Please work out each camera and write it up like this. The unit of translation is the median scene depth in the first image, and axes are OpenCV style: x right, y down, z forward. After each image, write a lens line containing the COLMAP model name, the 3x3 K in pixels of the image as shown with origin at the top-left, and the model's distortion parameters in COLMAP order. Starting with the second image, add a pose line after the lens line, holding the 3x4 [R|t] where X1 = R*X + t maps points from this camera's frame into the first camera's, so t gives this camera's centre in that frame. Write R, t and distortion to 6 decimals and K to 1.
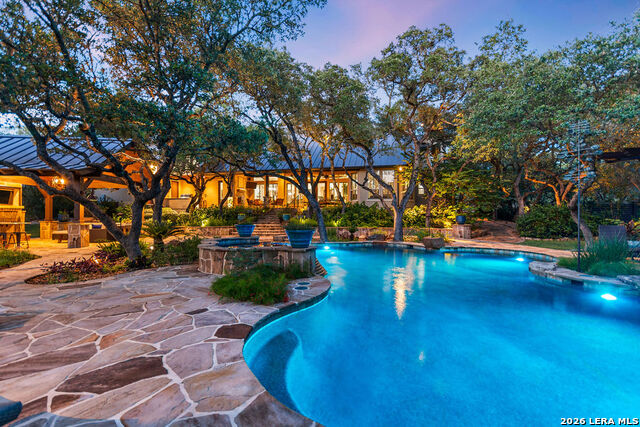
lens RADIAL K [[277.1, 0, 321.1], [0, 277.1, 216.5], [0, 0, 1]] dist [0.001603, -0.000603]
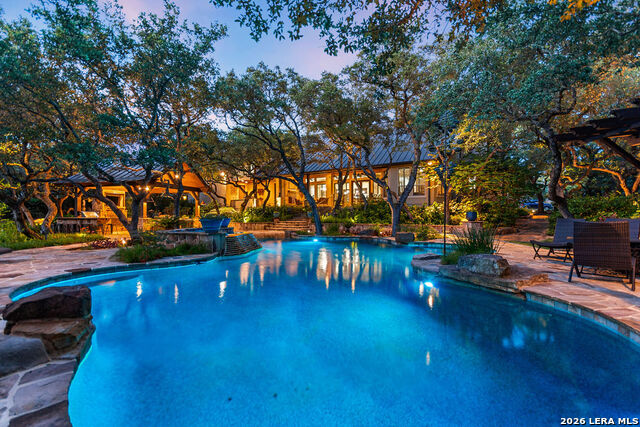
lens RADIAL K [[277.1, 0, 317.7], [0, 277.1, 214.9], [0, 0, 1]] dist [0.001603, -0.000603]
pose [[0.943628, -0.002844, -0.330996, 0.290828], [0.000801, 0.999980, -0.006309, 0.012813], [0.331007, 0.005688, 0.943611, -0.028143]]
